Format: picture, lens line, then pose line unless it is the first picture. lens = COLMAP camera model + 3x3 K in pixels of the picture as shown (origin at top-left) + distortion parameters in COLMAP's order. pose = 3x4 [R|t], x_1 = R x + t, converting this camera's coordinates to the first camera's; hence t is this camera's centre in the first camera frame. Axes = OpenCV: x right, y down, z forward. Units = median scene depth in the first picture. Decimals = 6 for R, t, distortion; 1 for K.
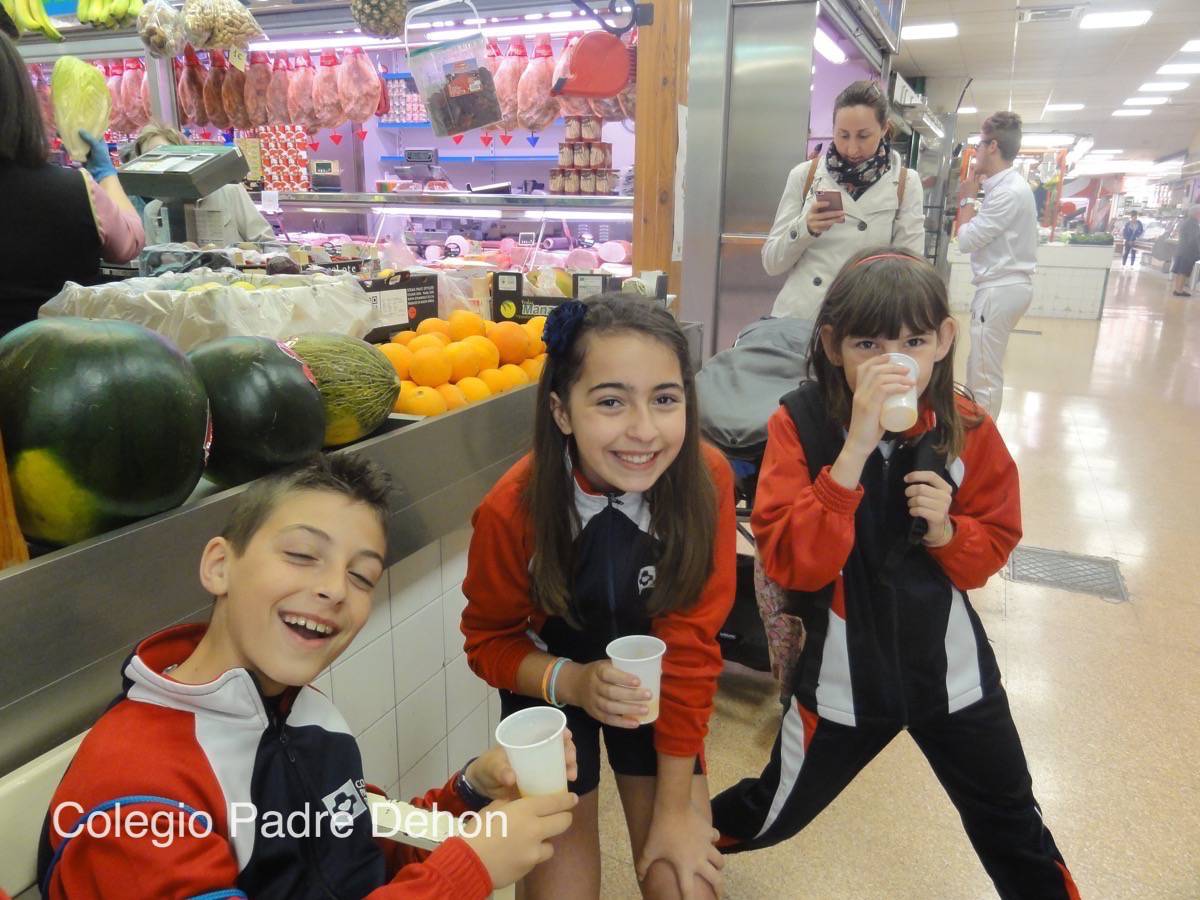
lens RADIAL K [[851.2, 0, 600.0], [0, 851.2, 450.0], [0, 0, 1]] dist [-0.020052, 0.036803]
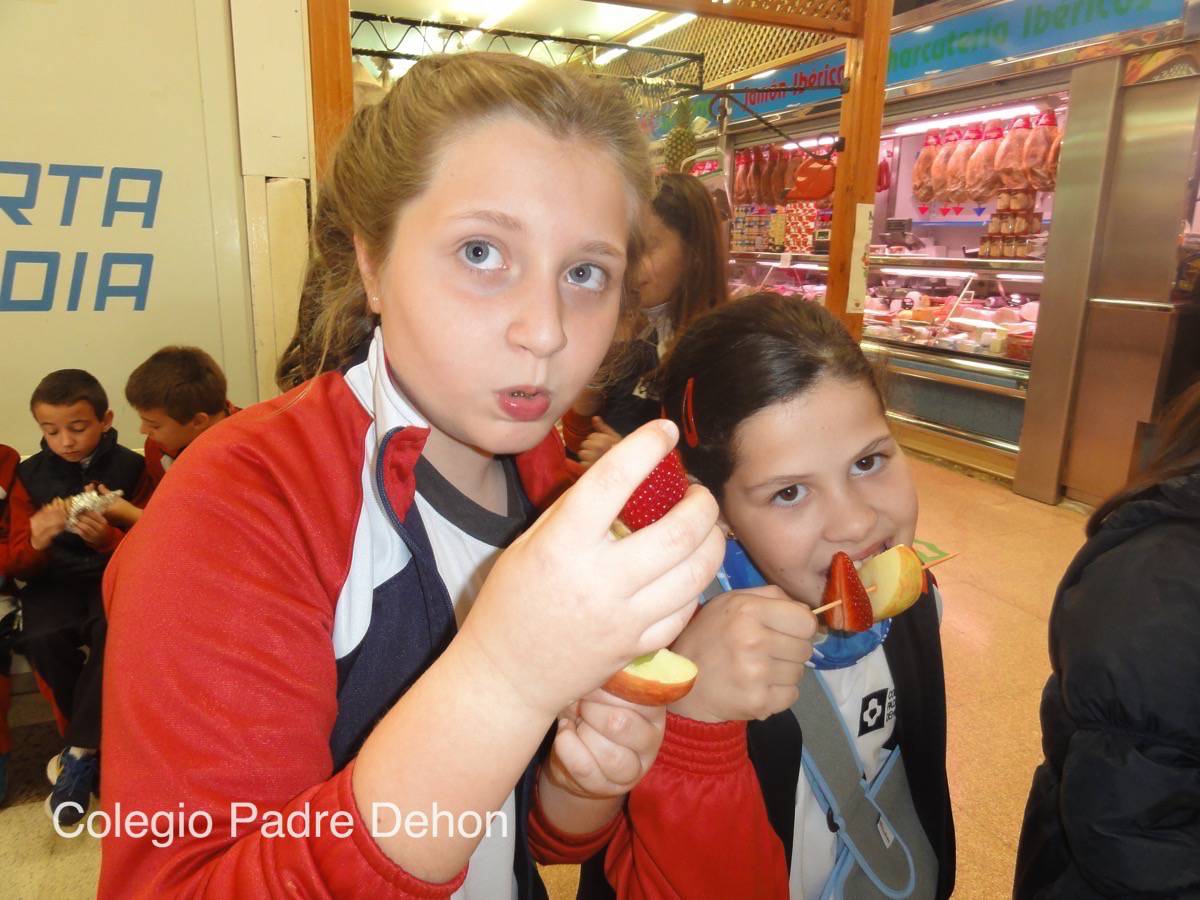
lens RADIAL K [[851.2, 0, 600.0], [0, 851.2, 450.0], [0, 0, 1]] dist [-0.020052, 0.036803]
pose [[0.729391, 0.157672, -0.665678, 0.354243], [-0.196390, 0.980378, 0.017024, 0.026375], [0.655301, 0.118315, 0.746045, -0.132306]]
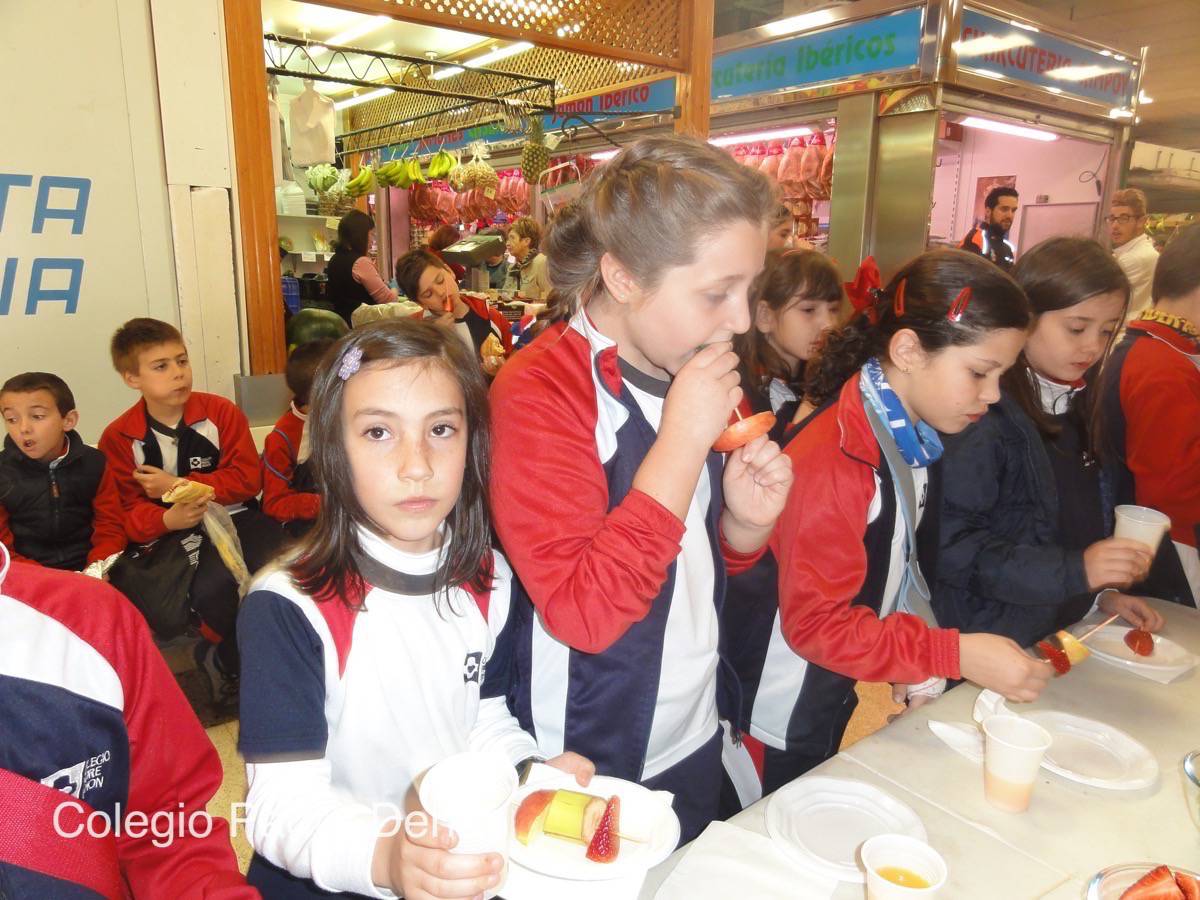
lens RADIAL K [[851.2, 0, 600.0], [0, 851.2, 450.0], [0, 0, 1]] dist [-0.020052, 0.036803]
pose [[0.874617, 0.096199, -0.475175, 0.350585], [-0.125455, 0.991641, -0.030158, 0.062063], [0.468301, 0.085990, 0.879375, -0.235170]]
